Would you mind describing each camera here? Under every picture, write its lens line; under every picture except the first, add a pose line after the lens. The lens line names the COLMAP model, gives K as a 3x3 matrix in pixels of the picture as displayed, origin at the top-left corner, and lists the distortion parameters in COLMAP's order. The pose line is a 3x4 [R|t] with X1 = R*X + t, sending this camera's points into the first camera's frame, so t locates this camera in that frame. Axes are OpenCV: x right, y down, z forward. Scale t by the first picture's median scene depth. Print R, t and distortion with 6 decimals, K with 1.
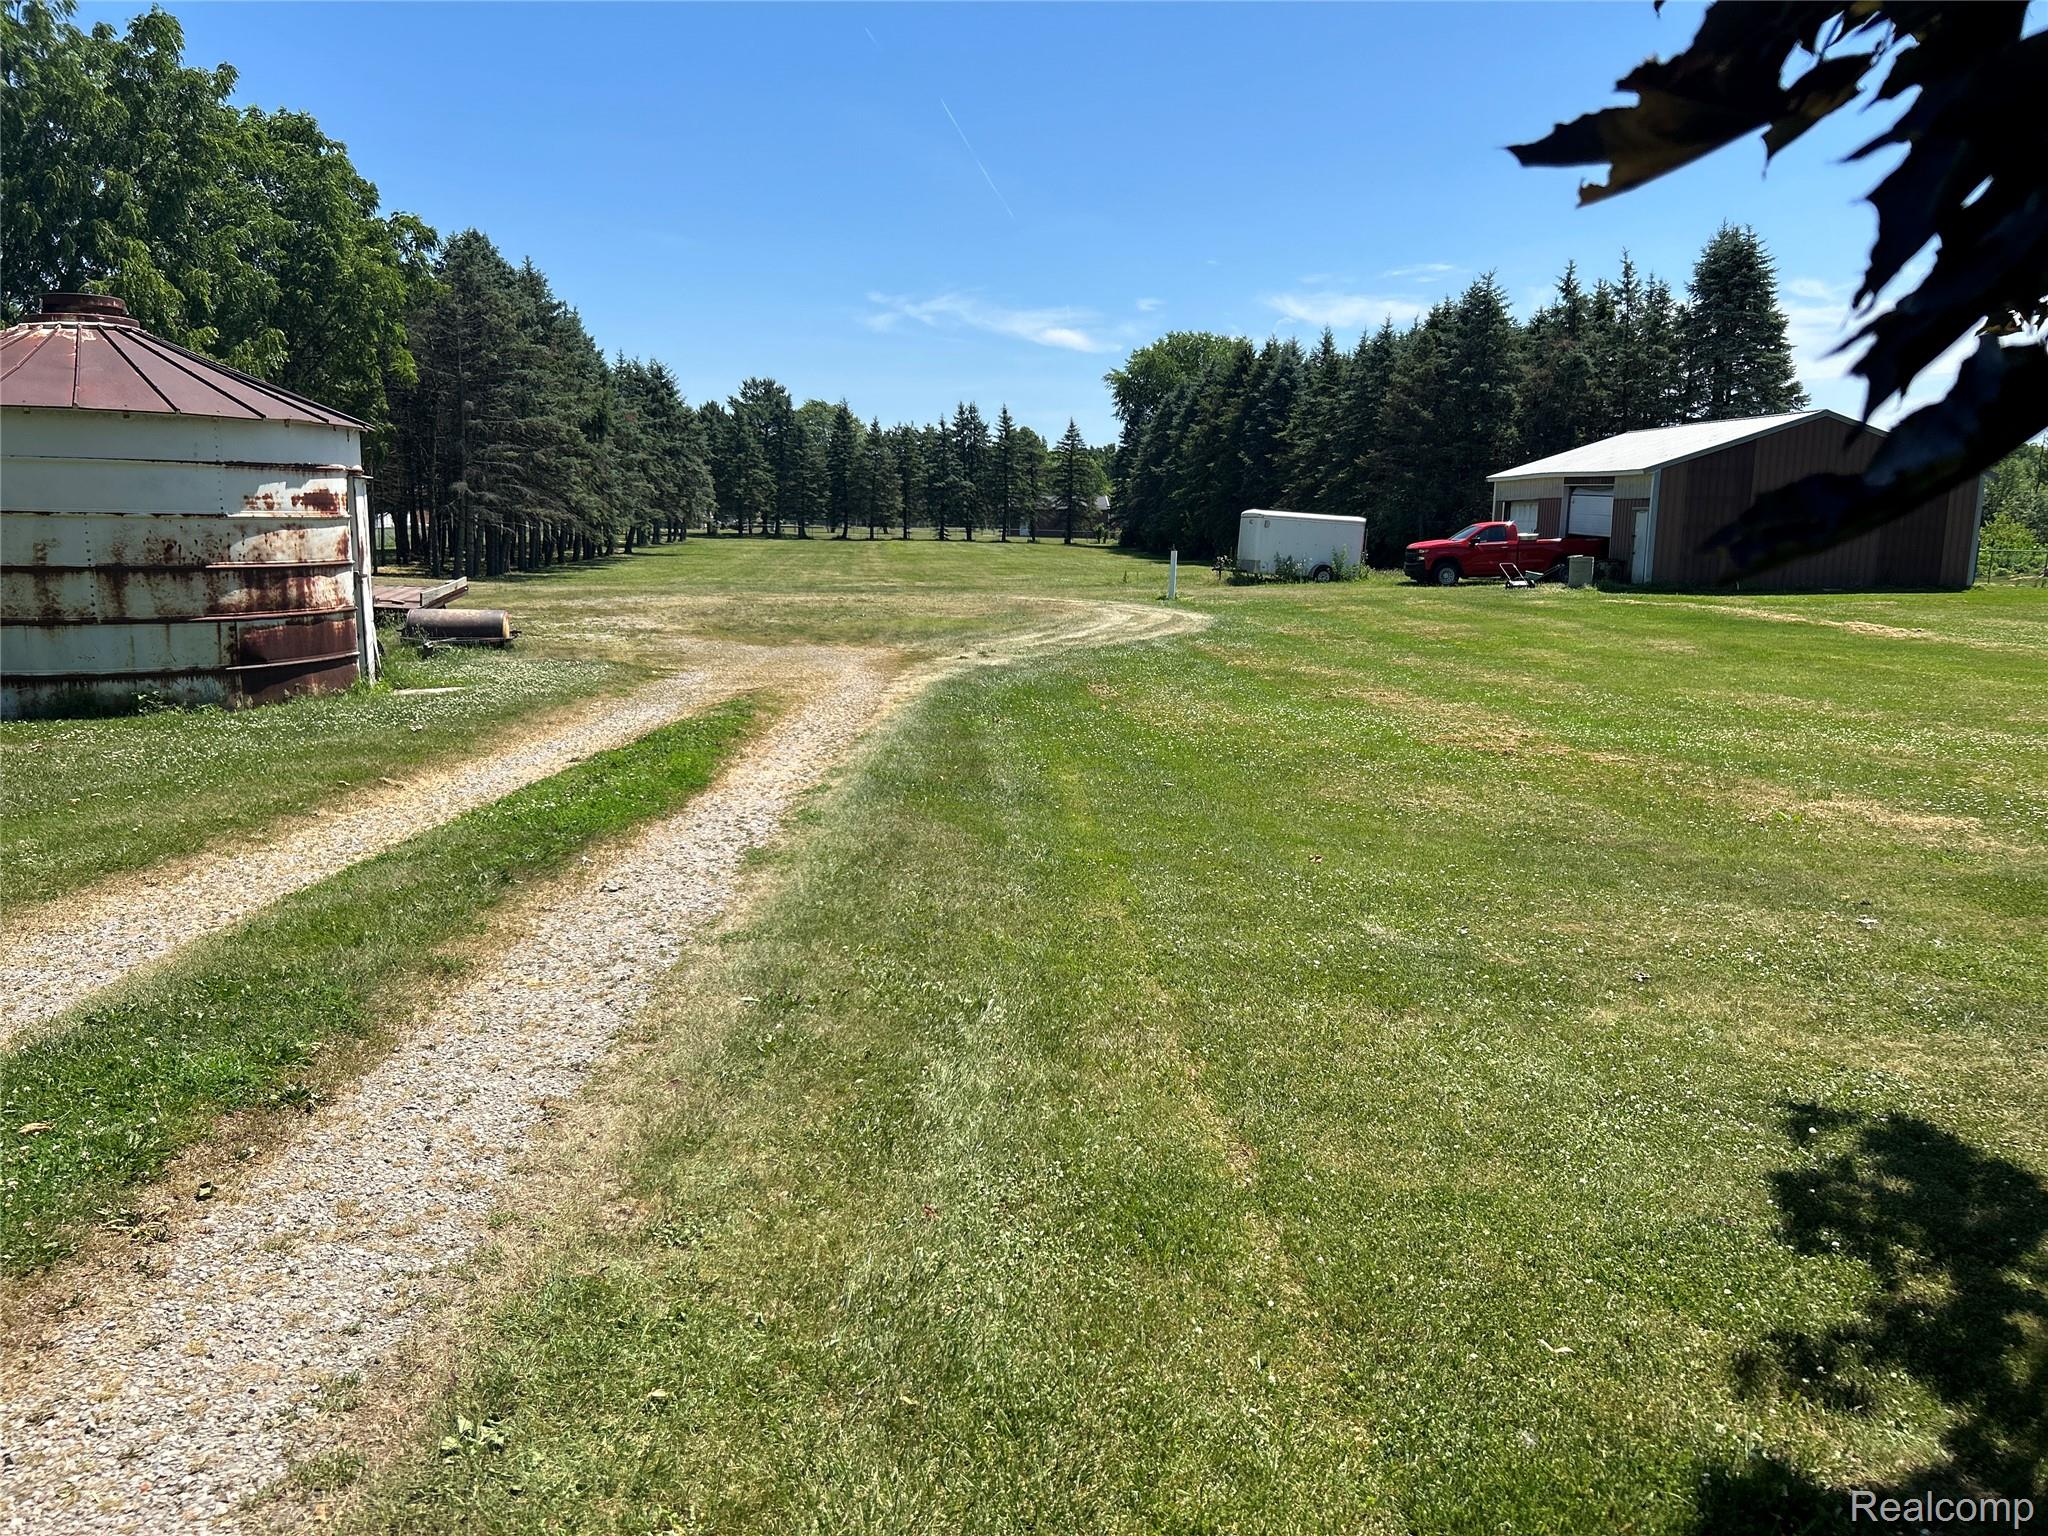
lens RADIAL K [[1533.7, 0, 1035.3], [0, 1533.7, 767.7], [0, 0, 1]] dist [0.058775, -0.051007]
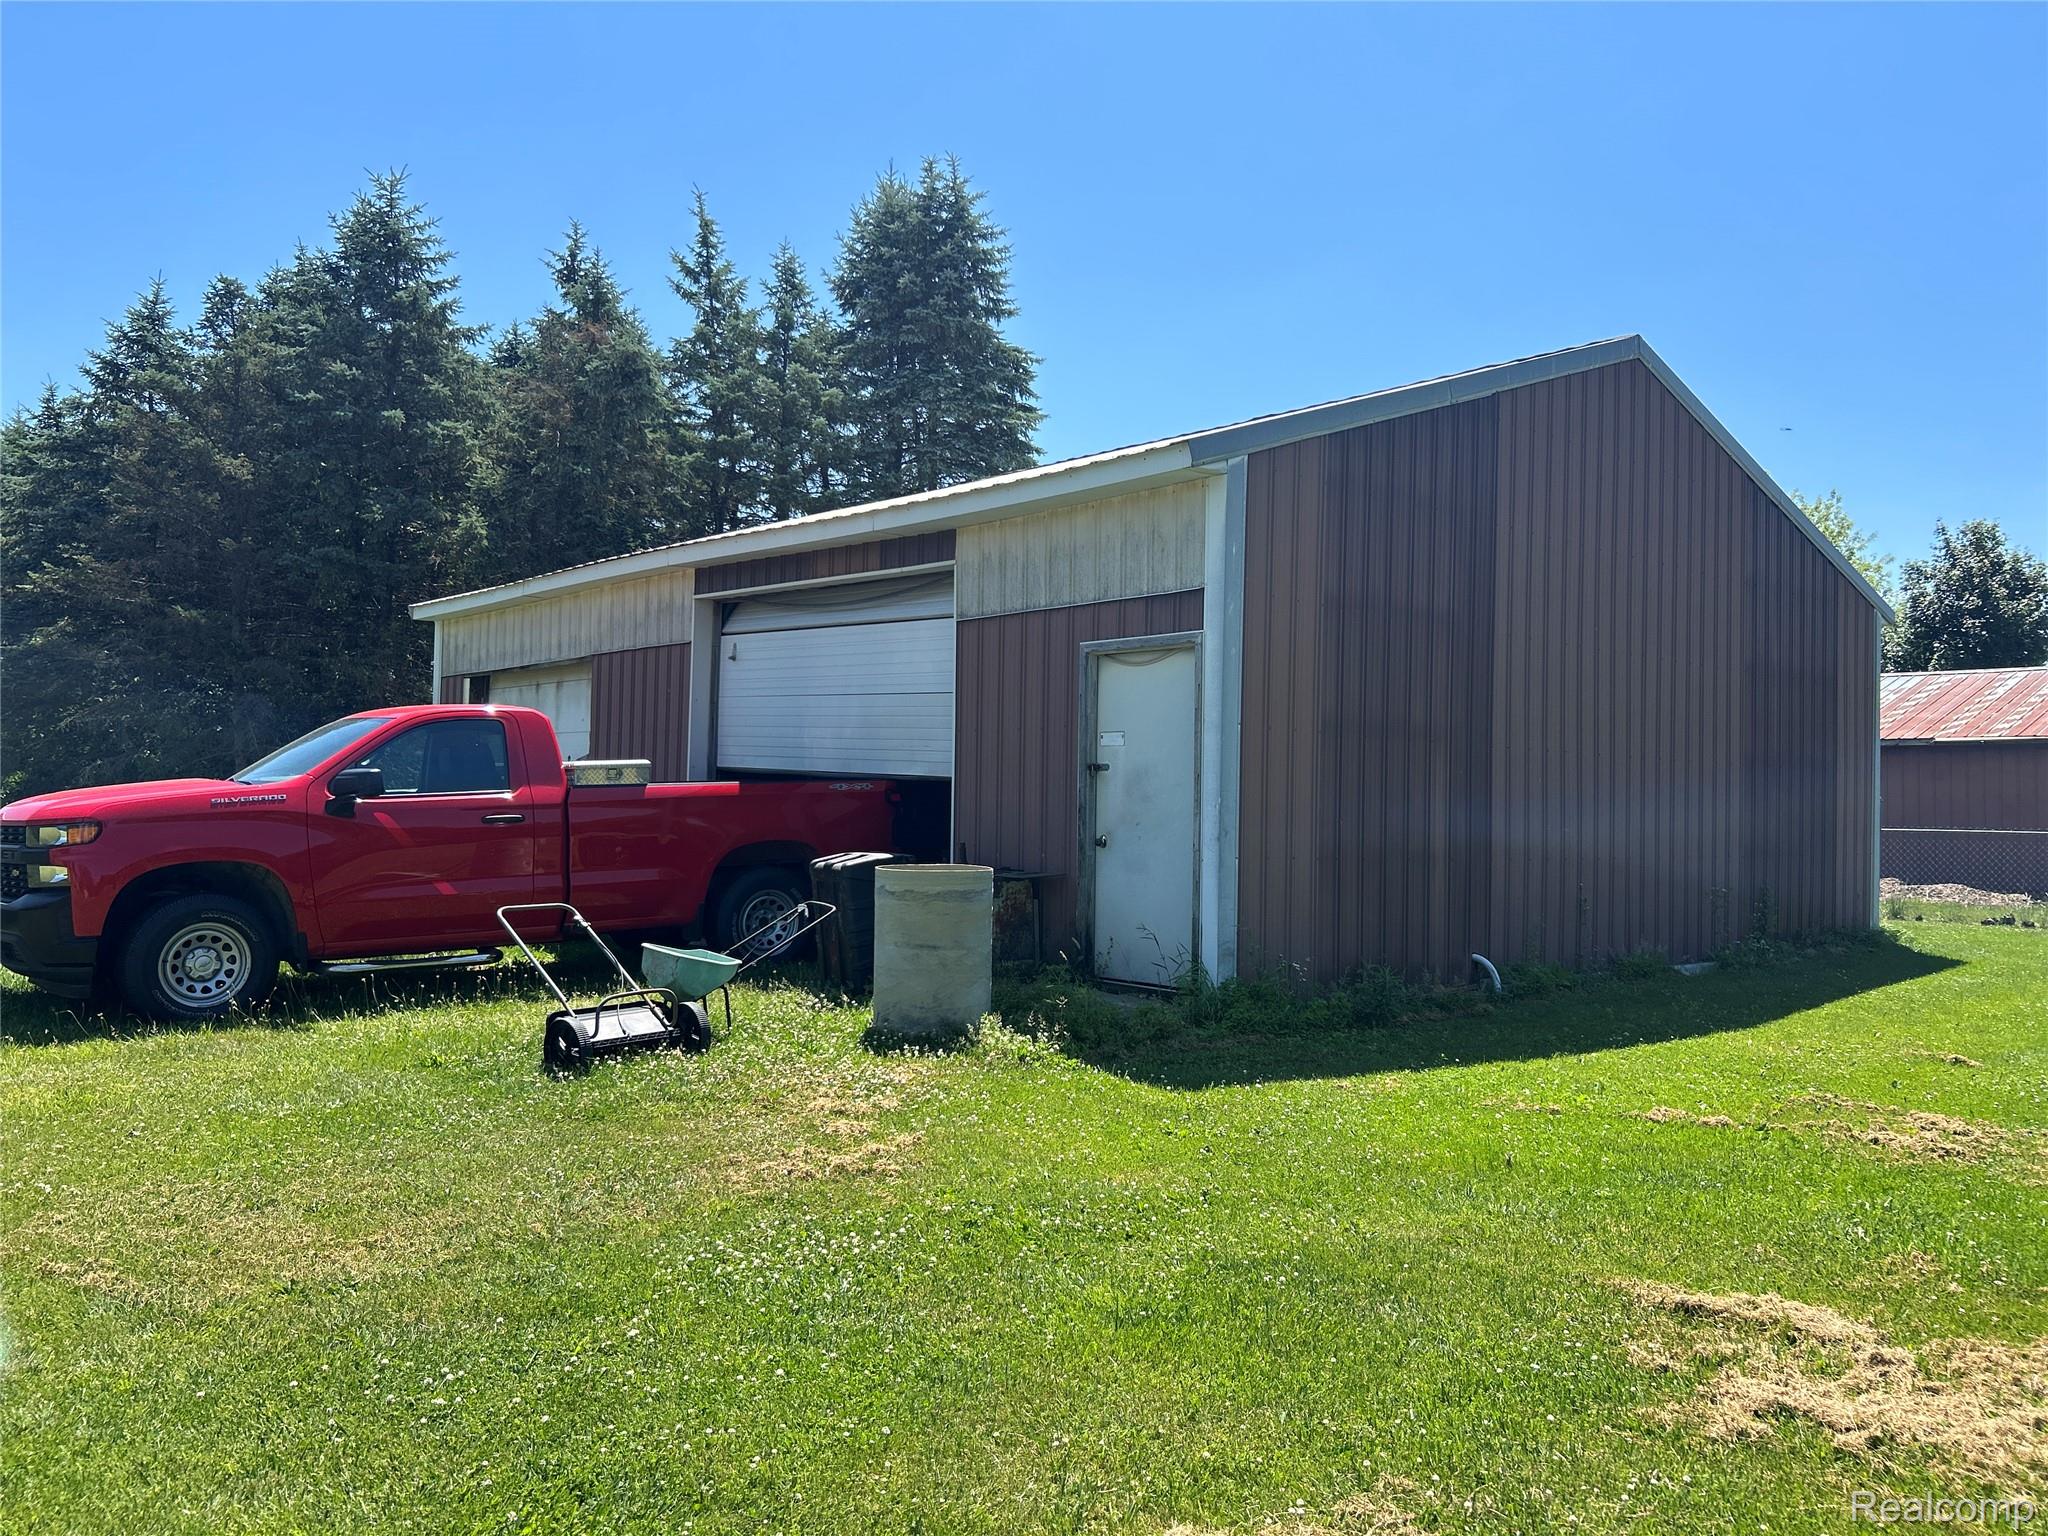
lens RADIAL K [[1533.7, 0, 1028.5], [0, 1533.7, 760.5], [0, 0, 1]] dist [0.058775, -0.051007]
pose [[0.788531, 0.023585, 0.614543, 0.191262], [0.087305, 0.984851, -0.149820, -0.093451], [-0.608767, 0.171791, 0.774526, 0.658374]]
